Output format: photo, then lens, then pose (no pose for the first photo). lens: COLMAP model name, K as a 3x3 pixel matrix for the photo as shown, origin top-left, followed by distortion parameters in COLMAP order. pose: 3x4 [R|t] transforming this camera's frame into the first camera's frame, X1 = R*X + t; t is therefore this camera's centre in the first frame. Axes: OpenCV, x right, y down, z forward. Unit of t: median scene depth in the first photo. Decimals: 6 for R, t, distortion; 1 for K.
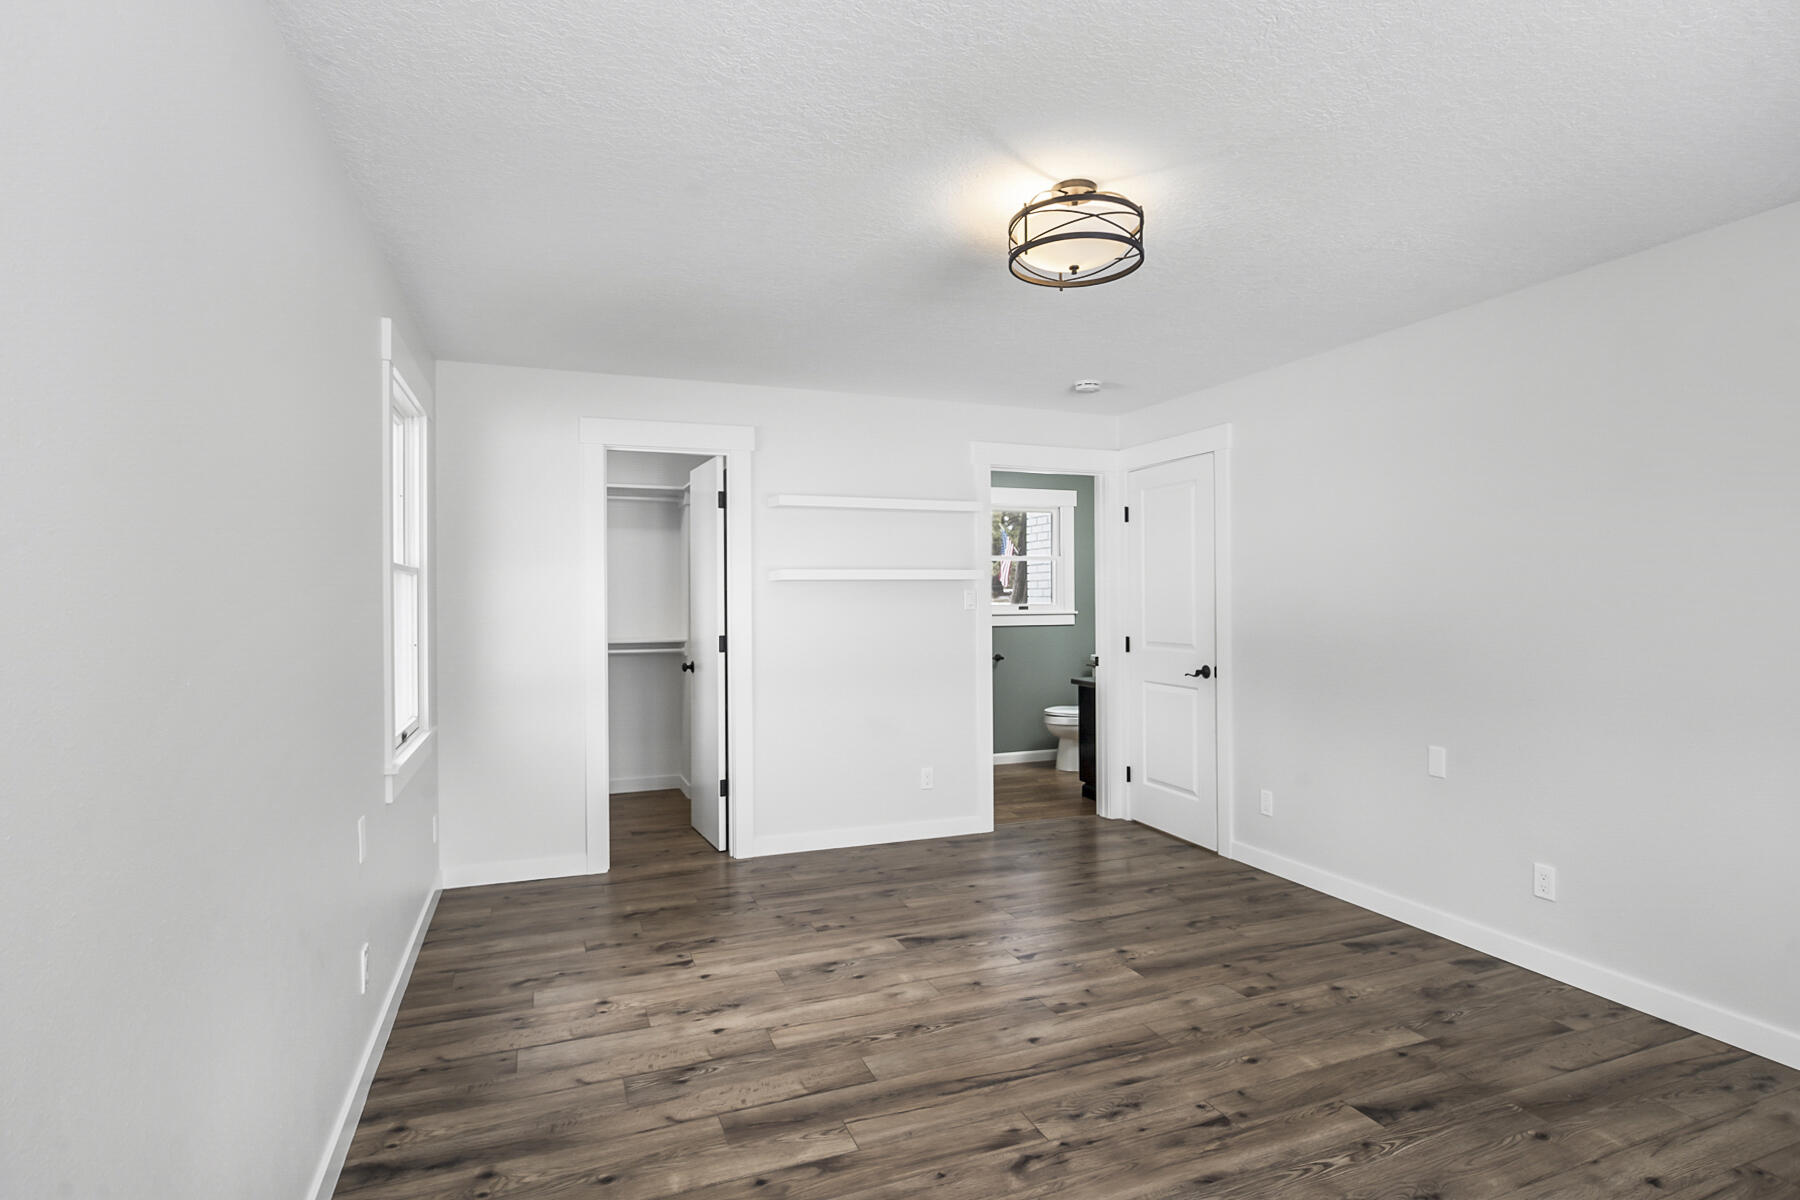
lens RADIAL K [[915.0, 0, 898.5], [0, 915.0, 598.5], [0, 0, 1]] dist [-0.016622, 0.005020]
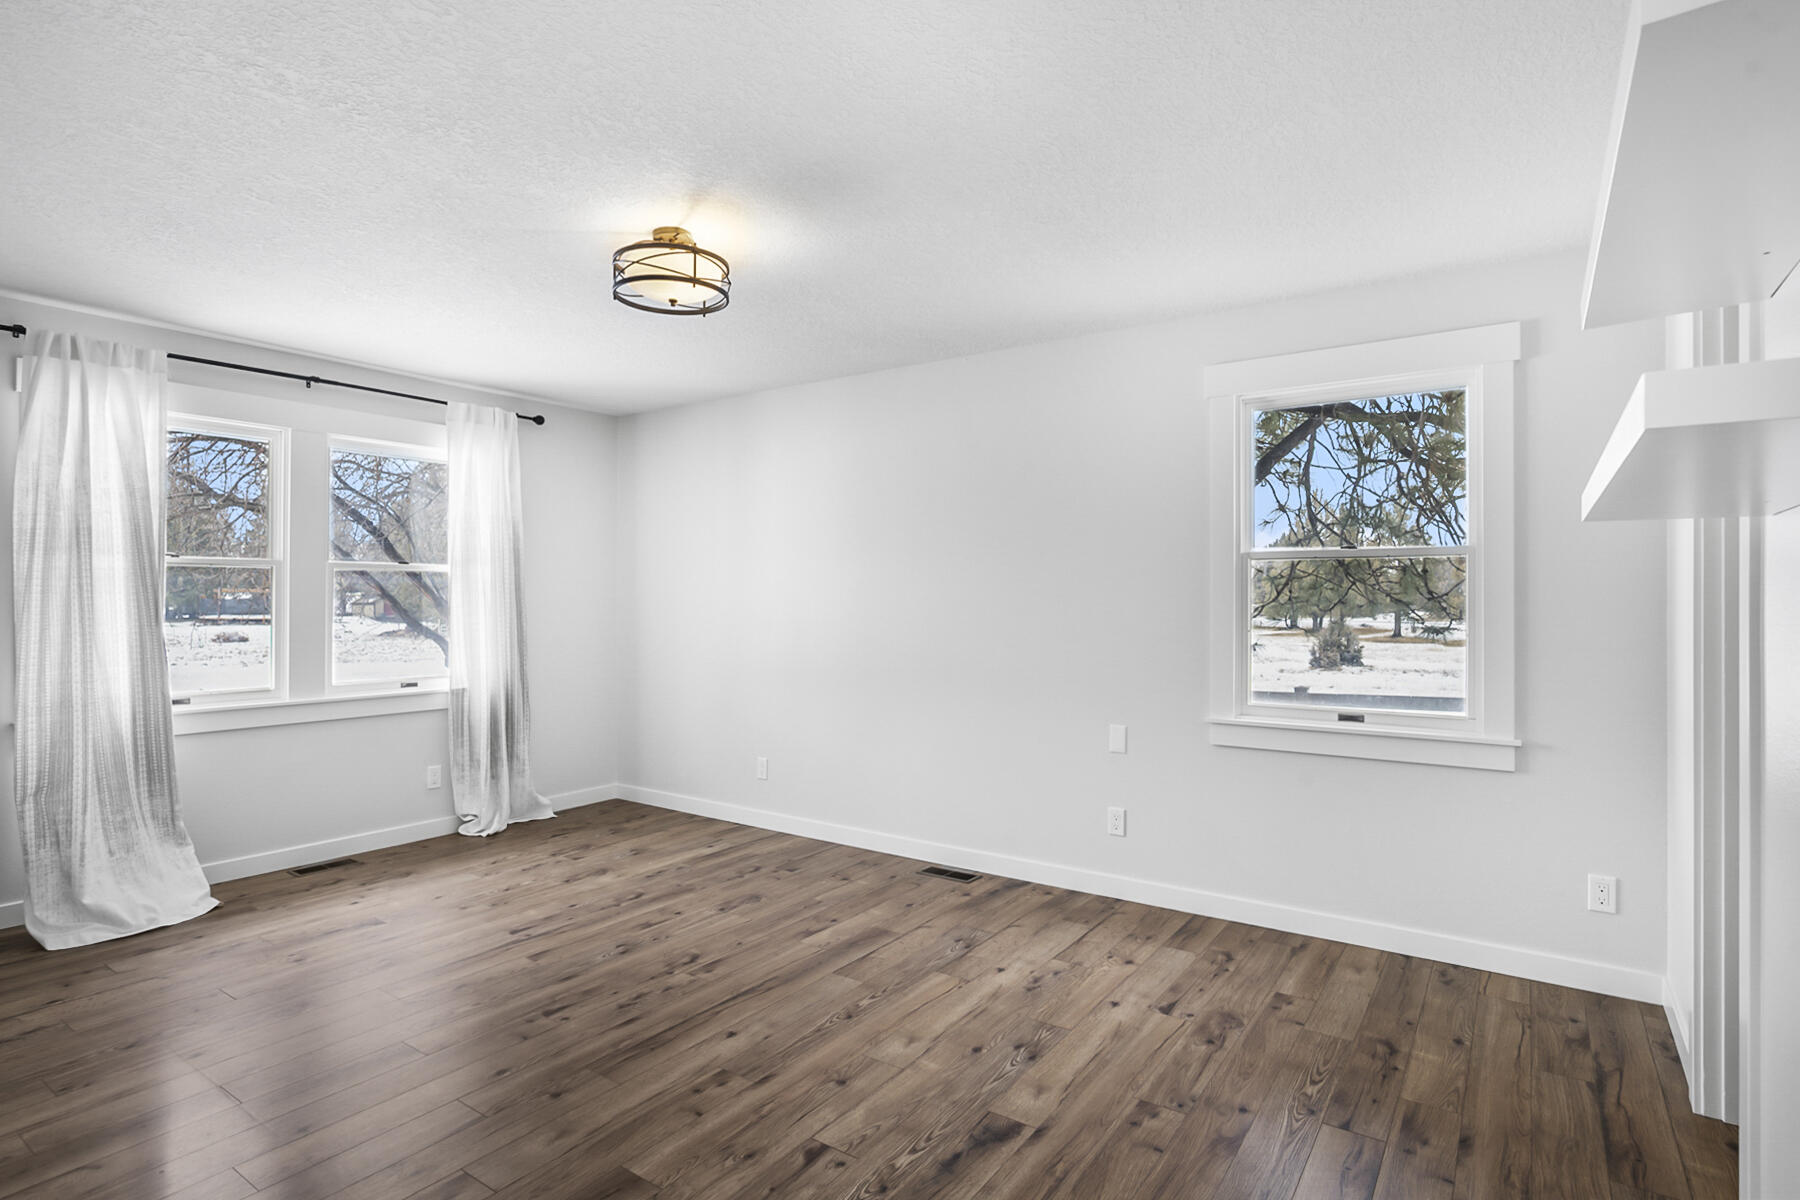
lens RADIAL K [[915.0, 0, 900.7], [0, 915.0, 602.0], [0, 0, 1]] dist [-0.016622, 0.005020]
pose [[-0.832563, 0.005218, -0.553906, 0.509758], [0.002408, 0.999980, 0.005800, 0.016496], [0.553926, 0.003495, -0.832559, 1.820364]]
